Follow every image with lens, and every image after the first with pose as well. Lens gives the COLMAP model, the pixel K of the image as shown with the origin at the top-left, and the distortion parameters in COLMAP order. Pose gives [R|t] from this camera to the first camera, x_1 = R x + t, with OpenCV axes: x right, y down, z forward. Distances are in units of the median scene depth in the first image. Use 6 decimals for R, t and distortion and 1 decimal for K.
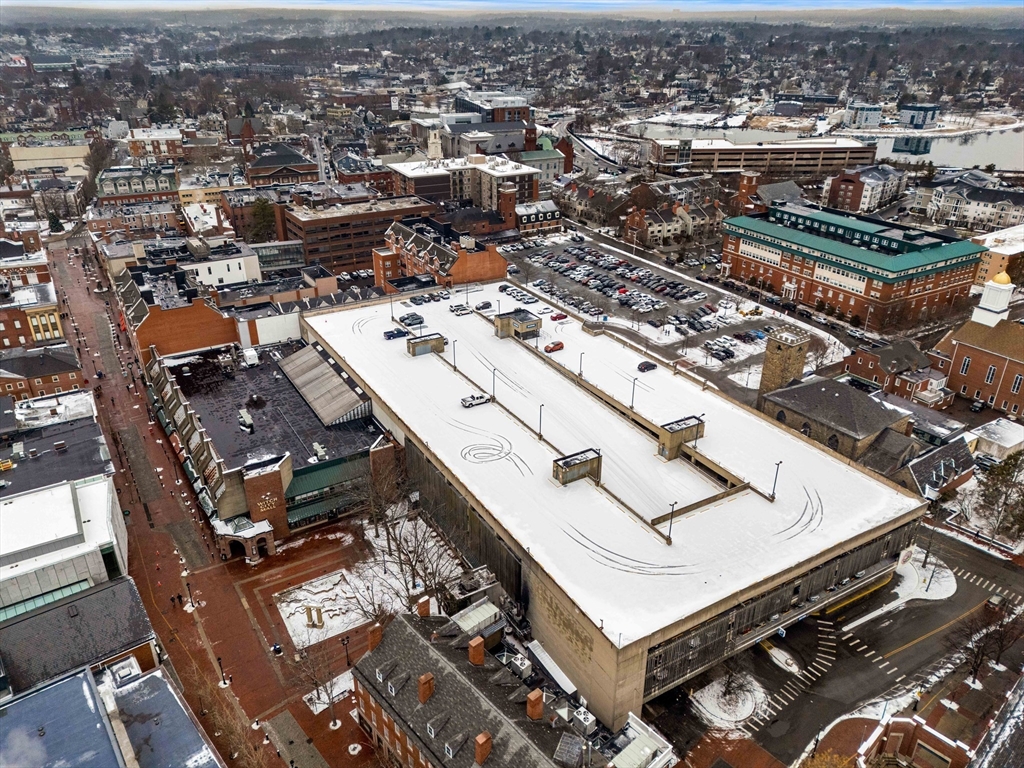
lens RADIAL K [[744.3, 0, 513.3], [0, 744.3, 386.0], [0, 0, 1]] dist [0.058304, -0.018619]
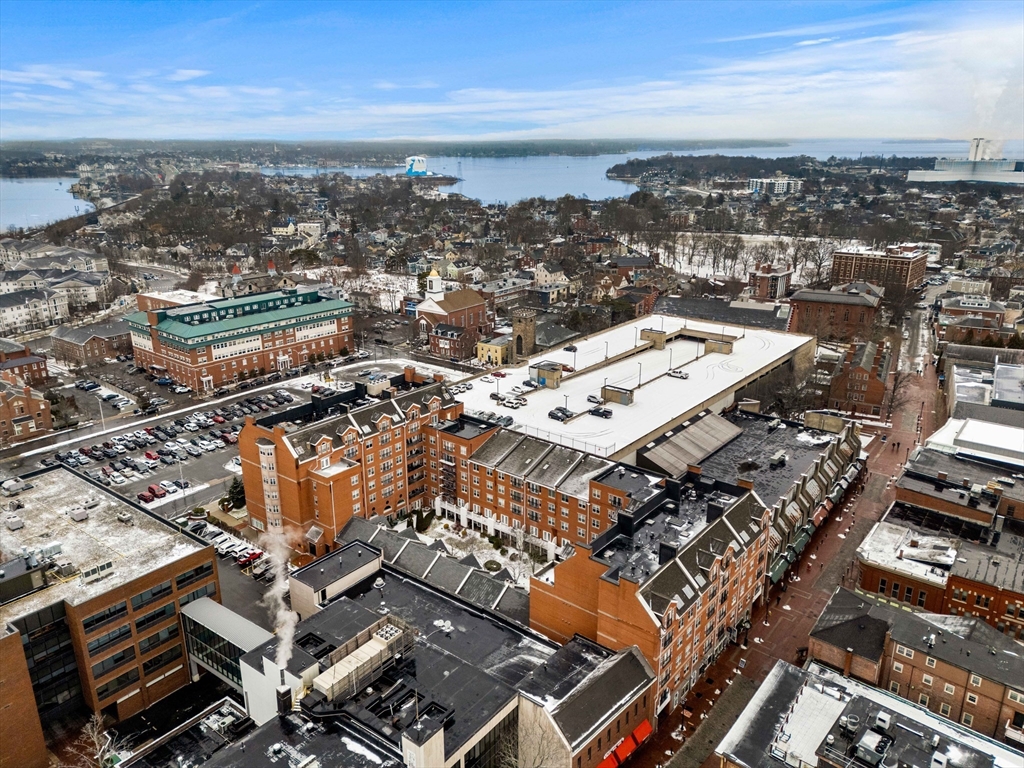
lens RADIAL K [[744.3, 0, 513.3], [0, 744.3, 385.1], [0, 0, 1]] dist [0.058304, -0.018619]
pose [[-0.338263, -0.294436, 0.893804, -0.803400], [0.421001, 0.802097, 0.423555, -0.460720], [-0.841627, 0.519565, -0.147361, 0.973945]]
